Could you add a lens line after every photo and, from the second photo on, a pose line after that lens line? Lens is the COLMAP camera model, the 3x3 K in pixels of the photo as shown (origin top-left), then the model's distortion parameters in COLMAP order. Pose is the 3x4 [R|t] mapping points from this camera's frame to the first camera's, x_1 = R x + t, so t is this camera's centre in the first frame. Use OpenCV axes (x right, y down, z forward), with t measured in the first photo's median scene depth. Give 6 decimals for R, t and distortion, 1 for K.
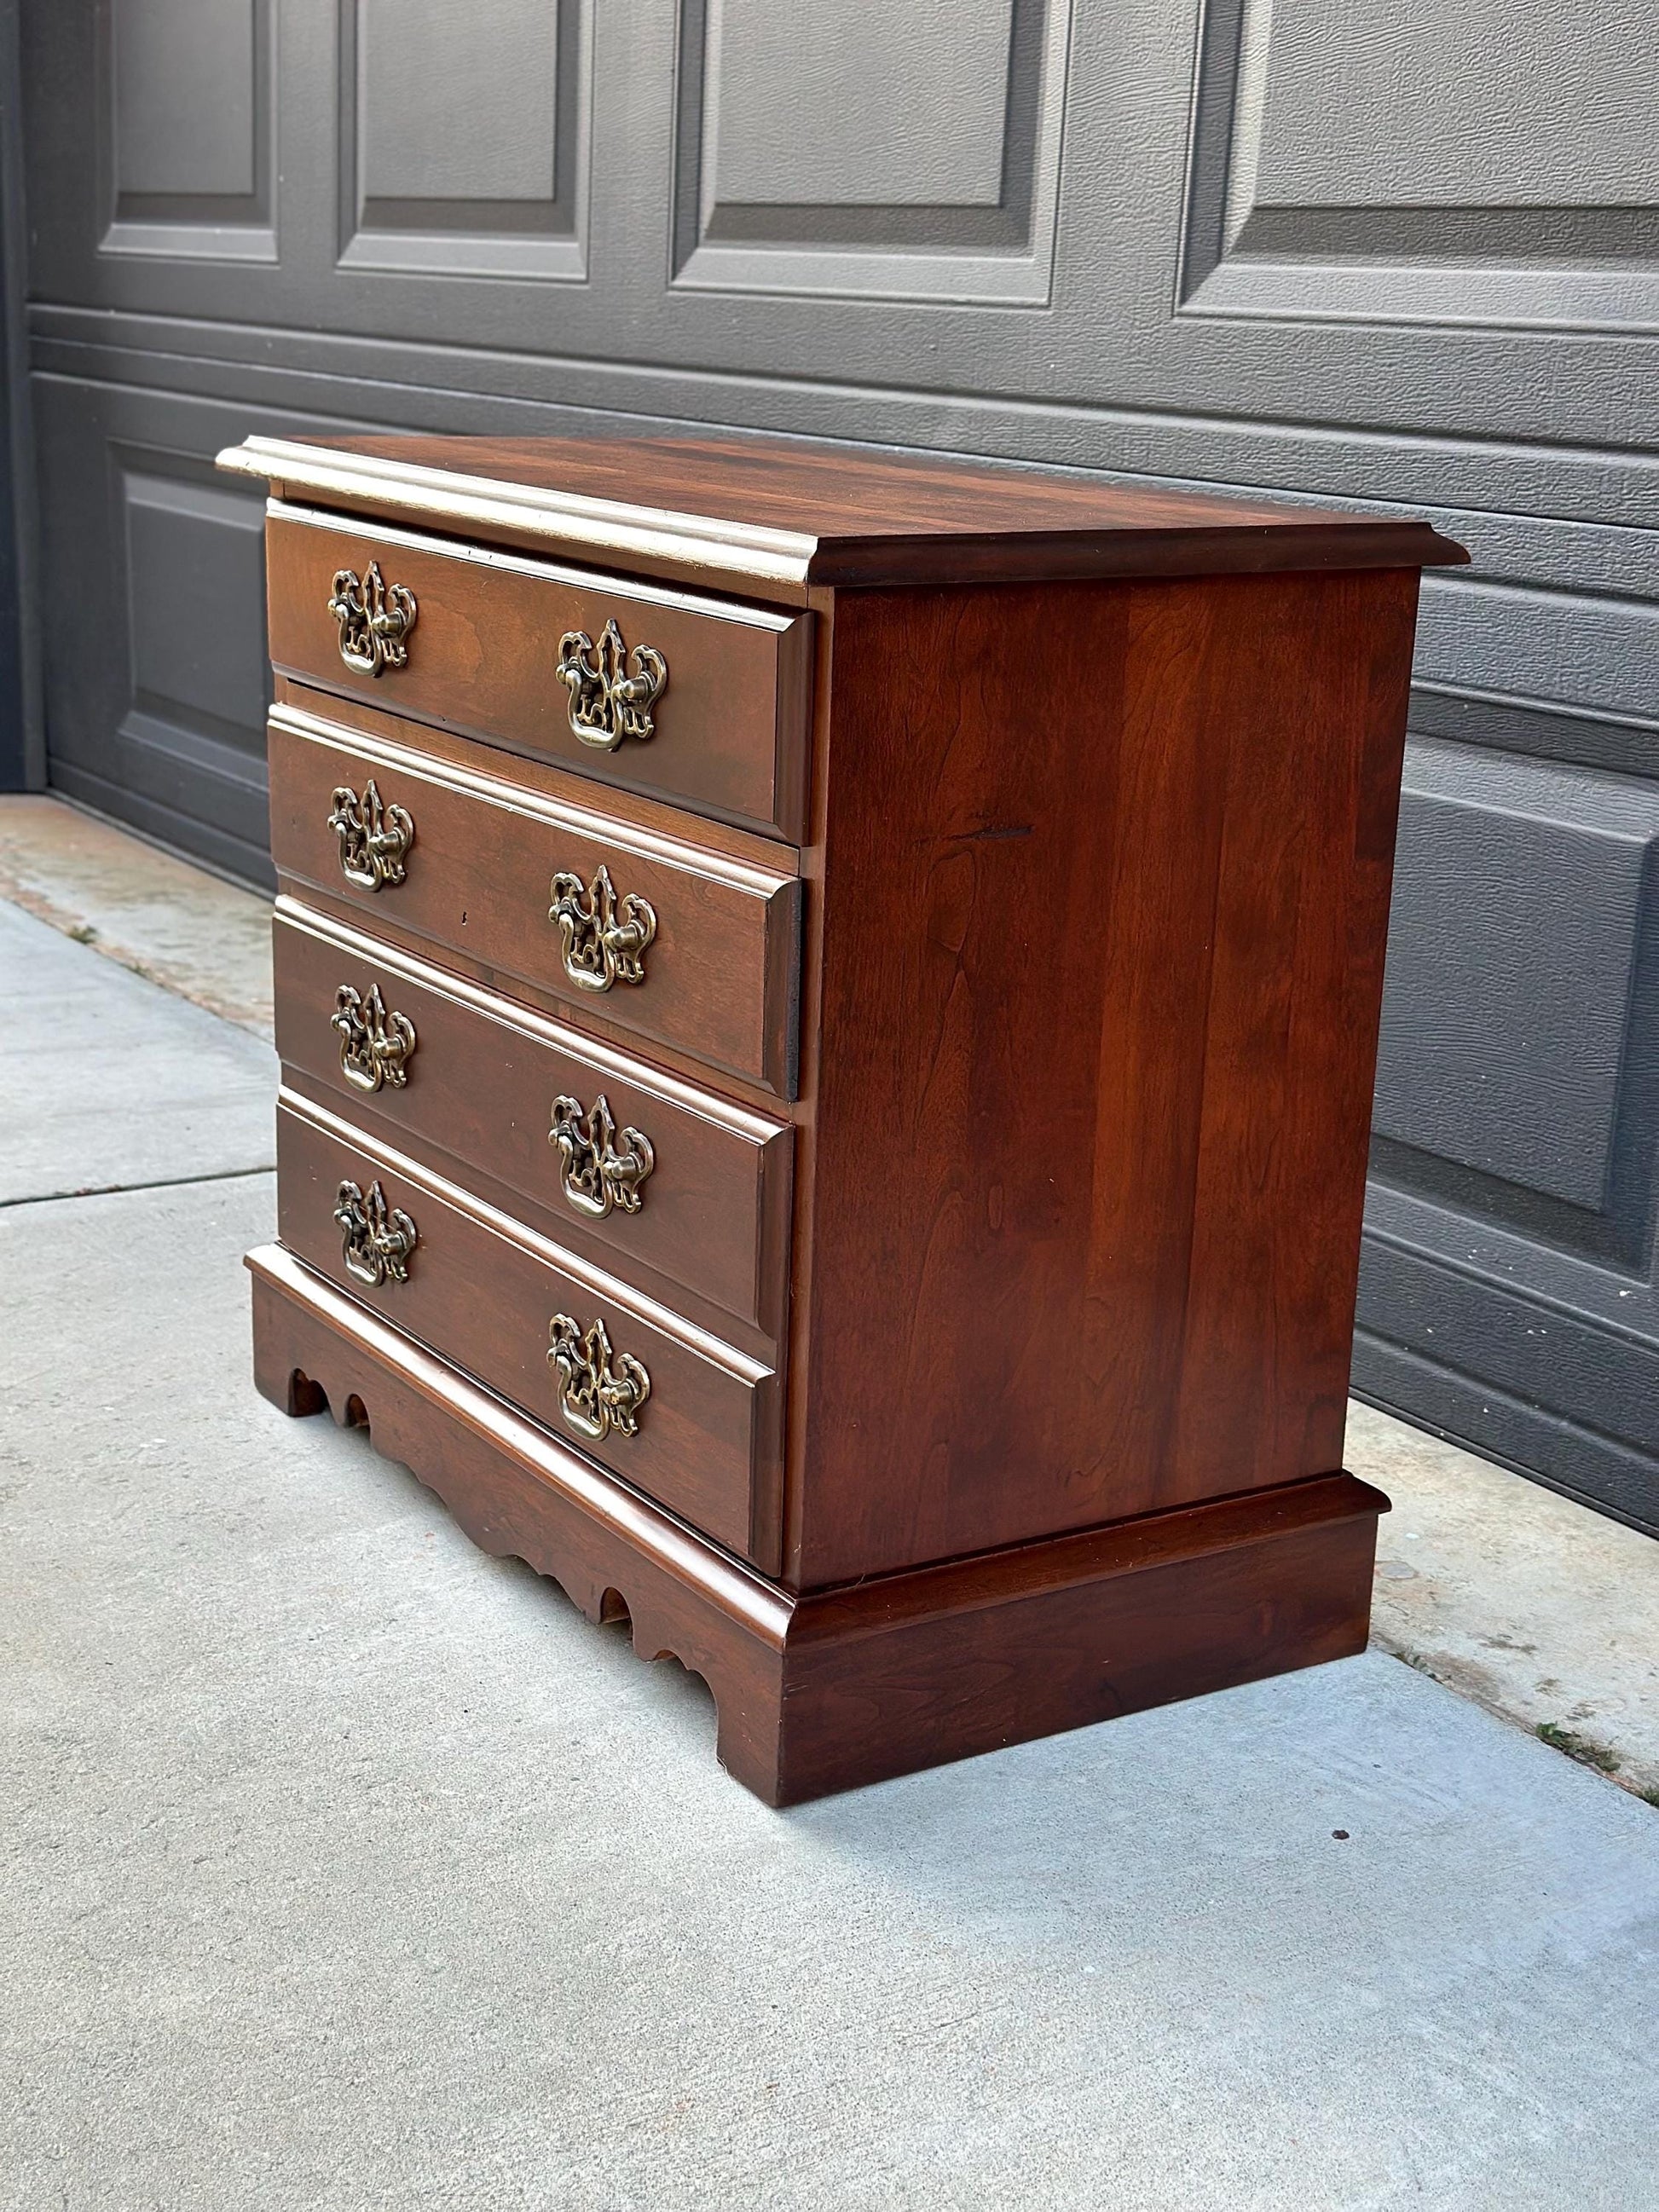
lens RADIAL K [[3140.0, 0, 829.5], [0, 3140.0, 1106.0], [0, 0, 1]] dist [0.136672, -0.015597]
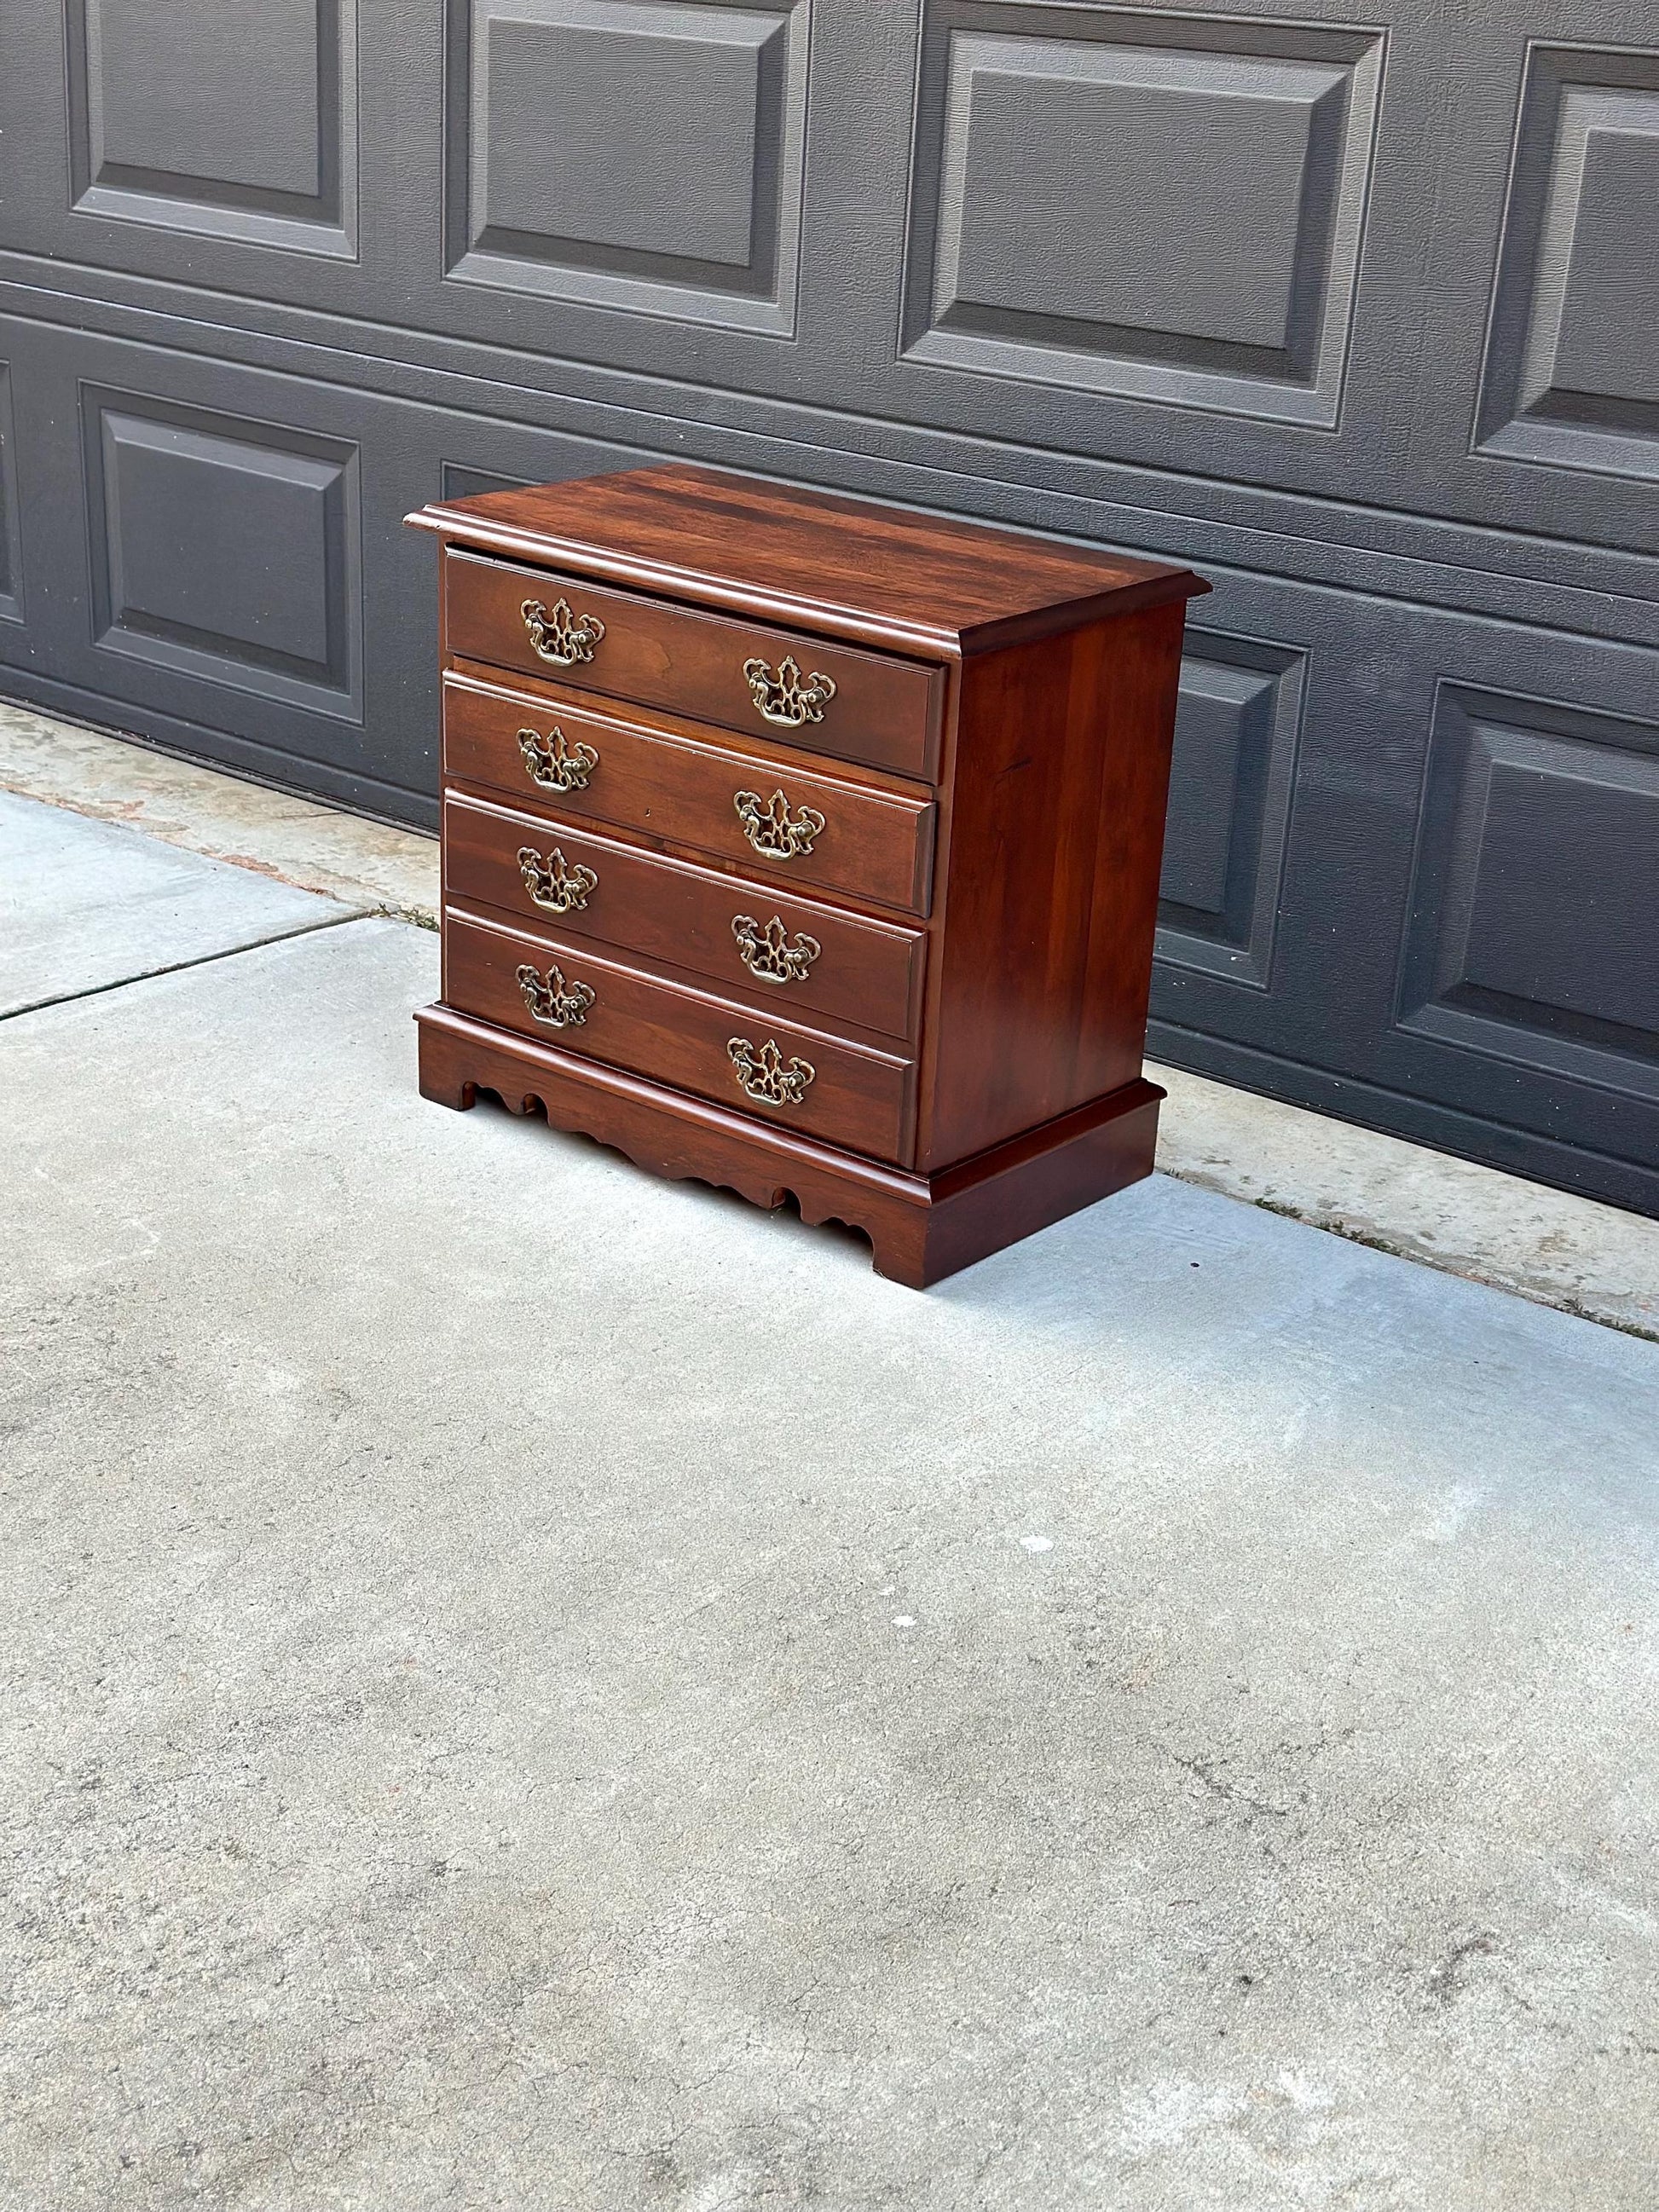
lens RADIAL K [[3123.1, 0, 856.3], [0, 3123.1, 1100.0], [0, 0, 1]] dist [0.165053, -0.308401]
pose [[0.946871, -0.107882, 0.302980, -0.537213], [0.066723, 0.987459, 0.143081, -0.140327], [-0.314617, -0.115263, 0.942195, -0.646695]]
